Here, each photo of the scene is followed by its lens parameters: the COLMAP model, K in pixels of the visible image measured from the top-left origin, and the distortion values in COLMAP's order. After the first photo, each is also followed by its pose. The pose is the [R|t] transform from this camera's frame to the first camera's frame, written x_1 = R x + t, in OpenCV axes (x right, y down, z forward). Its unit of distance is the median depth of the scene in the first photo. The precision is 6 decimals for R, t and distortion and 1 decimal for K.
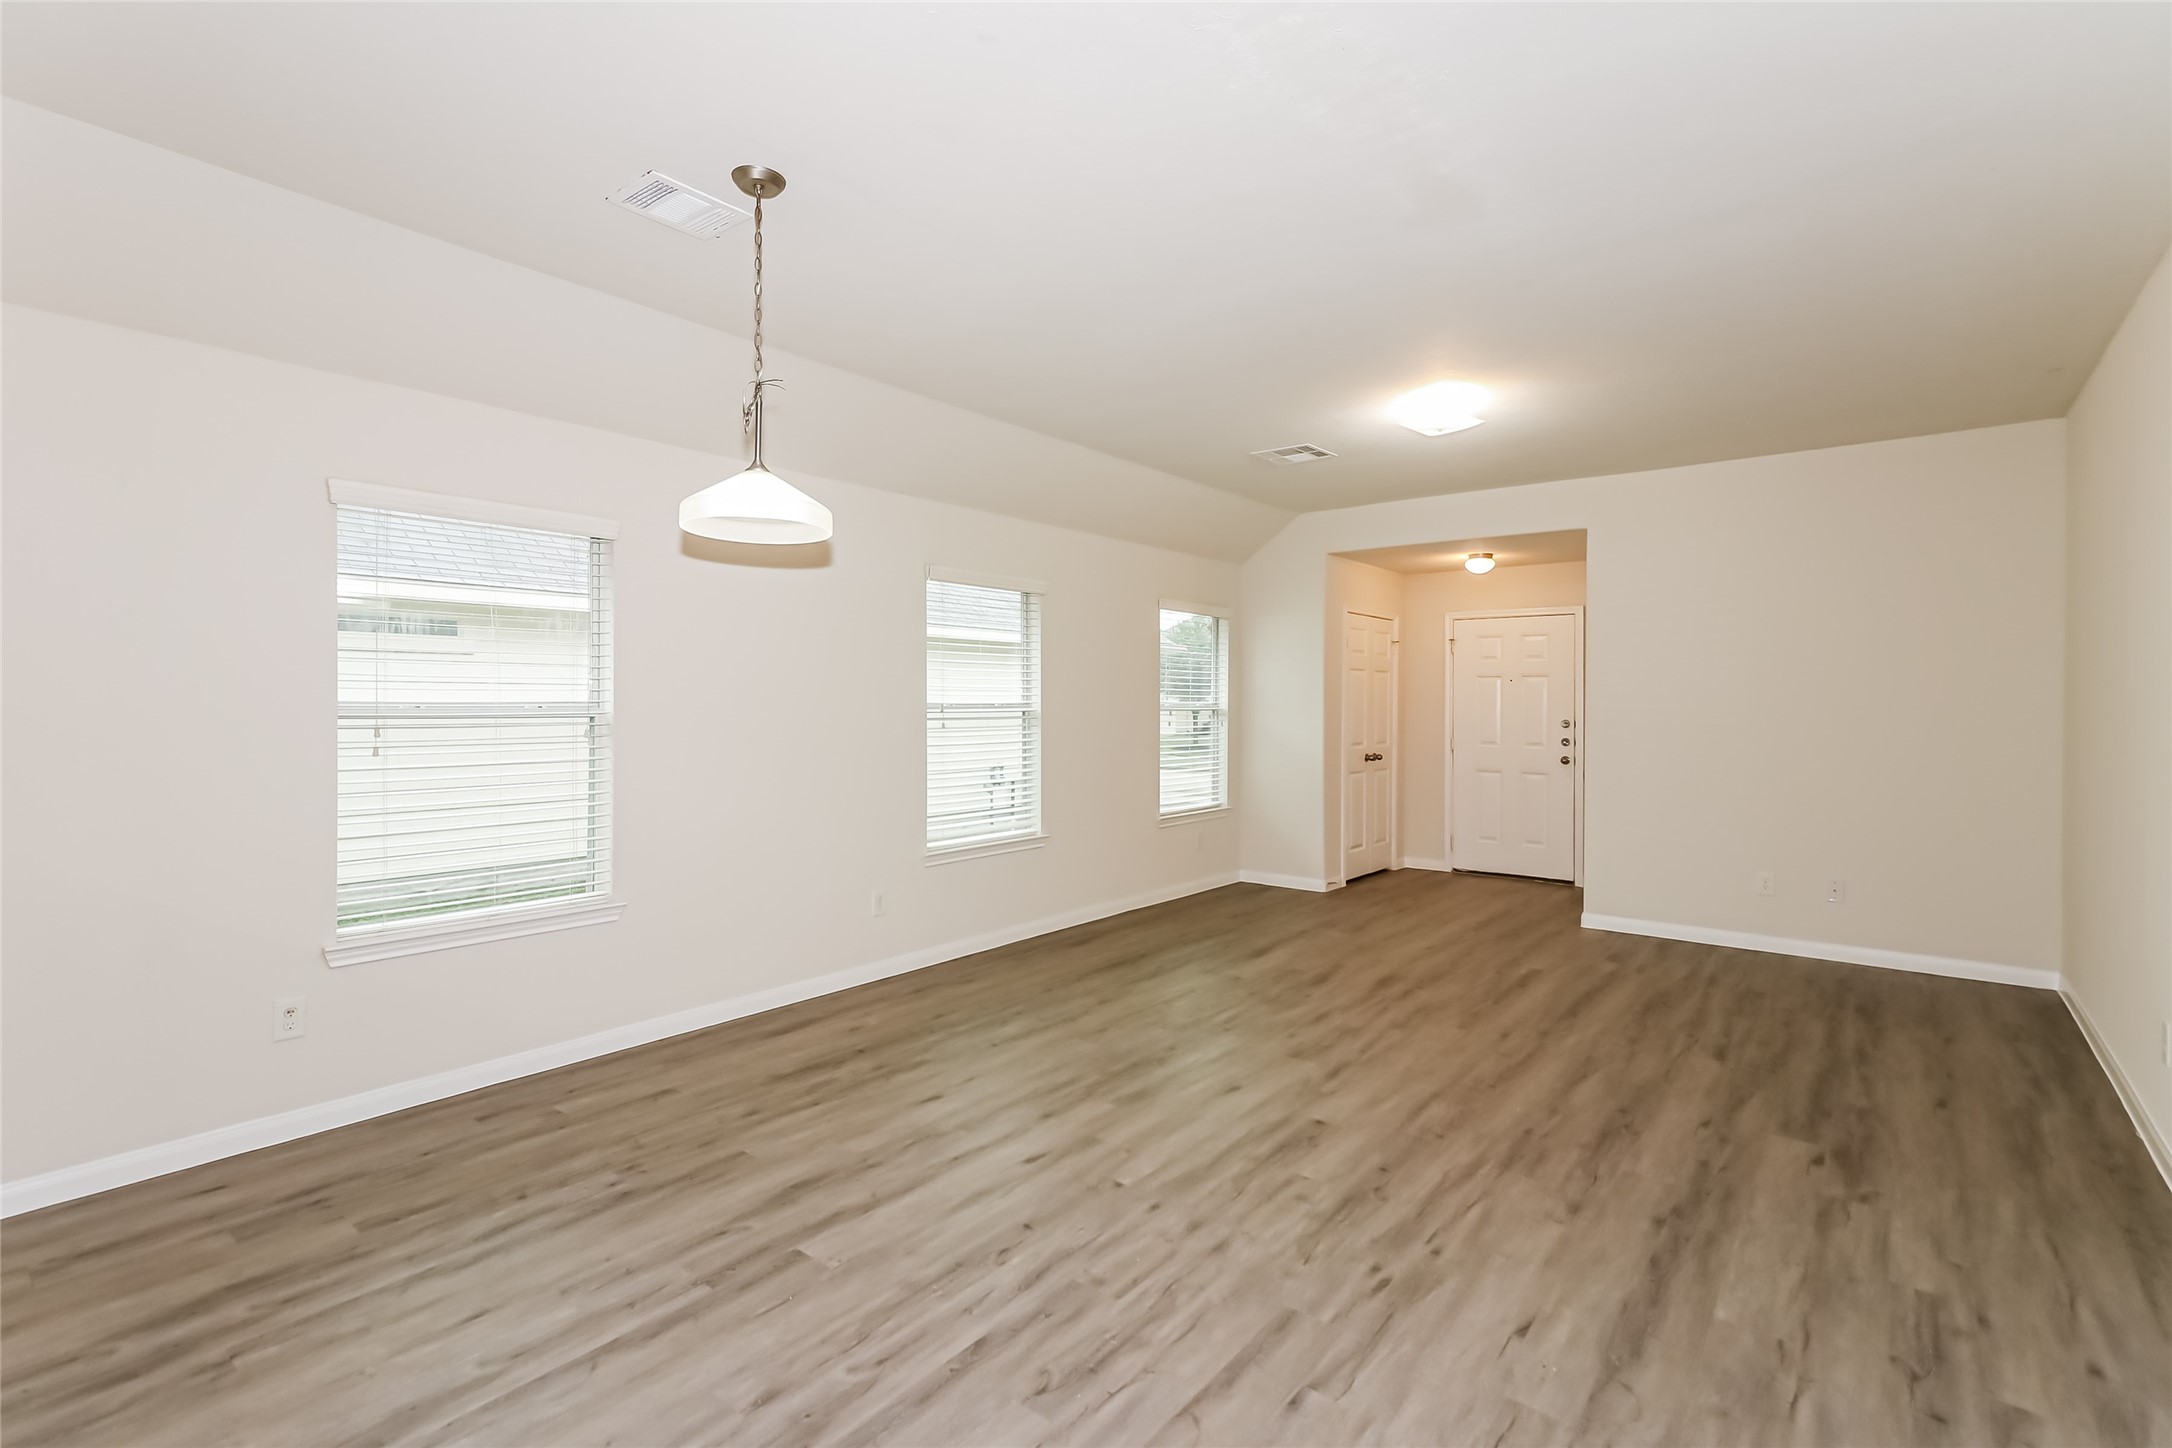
lens RADIAL K [[997.7, 0, 1079.4], [0, 997.7, 715.6], [0, 0, 1]] dist [0.005121, 0.000672]
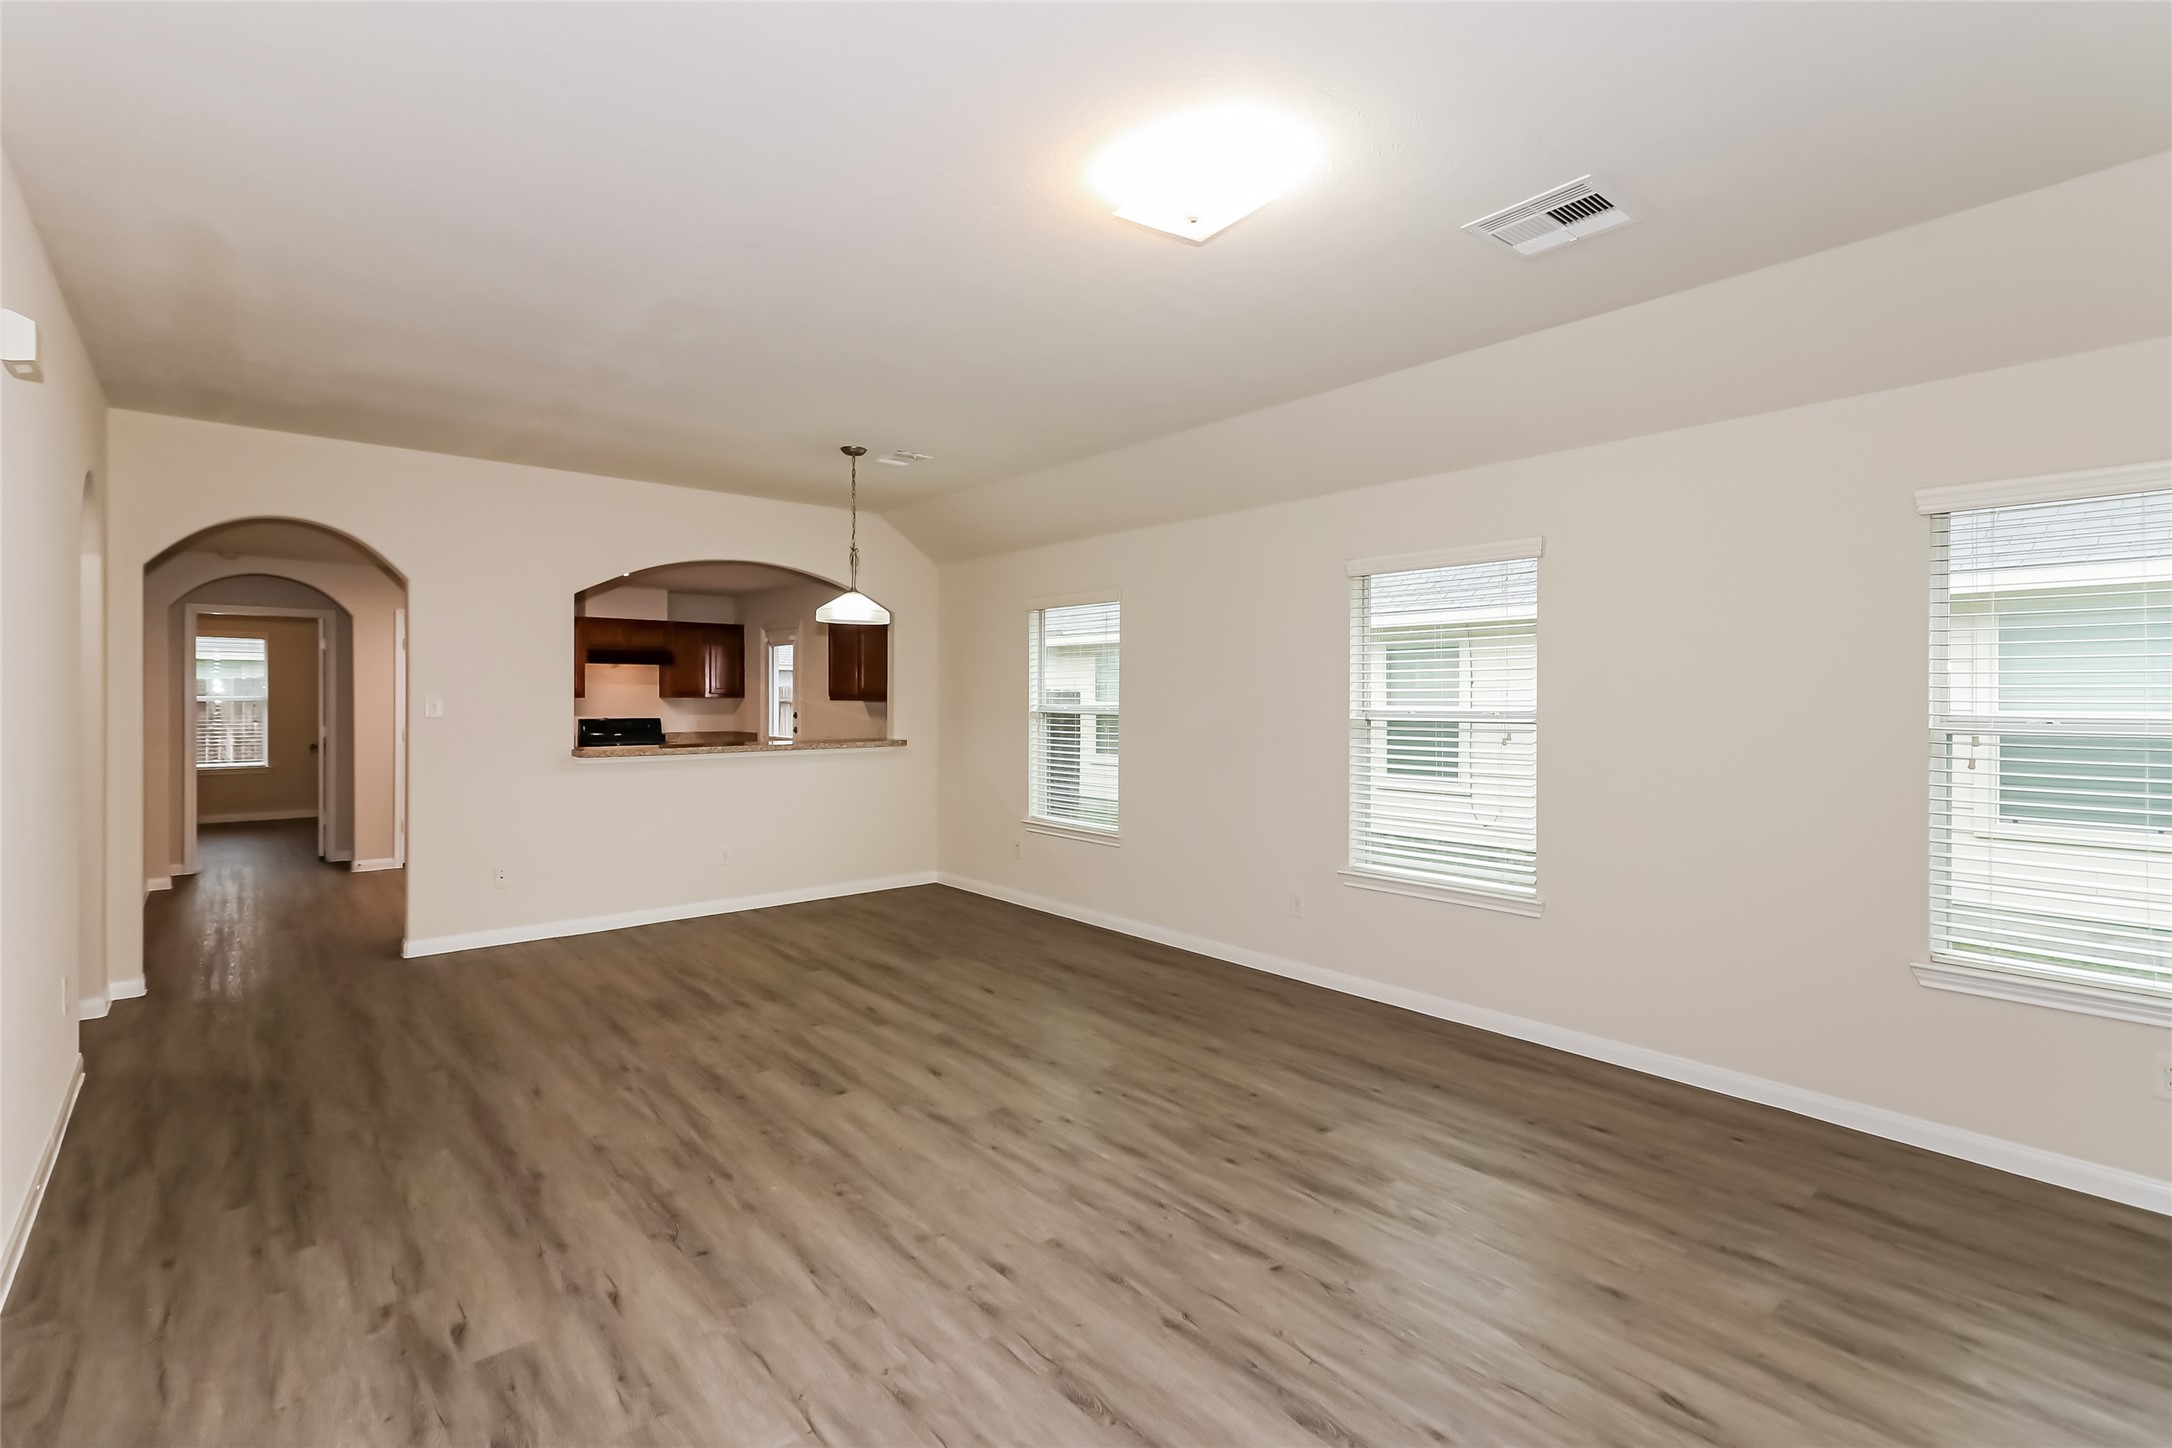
lens RADIAL K [[997.7, 0, 1078.2], [0, 997.7, 711.5], [0, 0, 1]] dist [0.005121, 0.000672]
pose [[-0.178482, 0.010177, -0.983891, 1.339976], [-0.020180, 0.999698, 0.014002, -0.030804], [0.983736, 0.022354, -0.178222, 1.527809]]
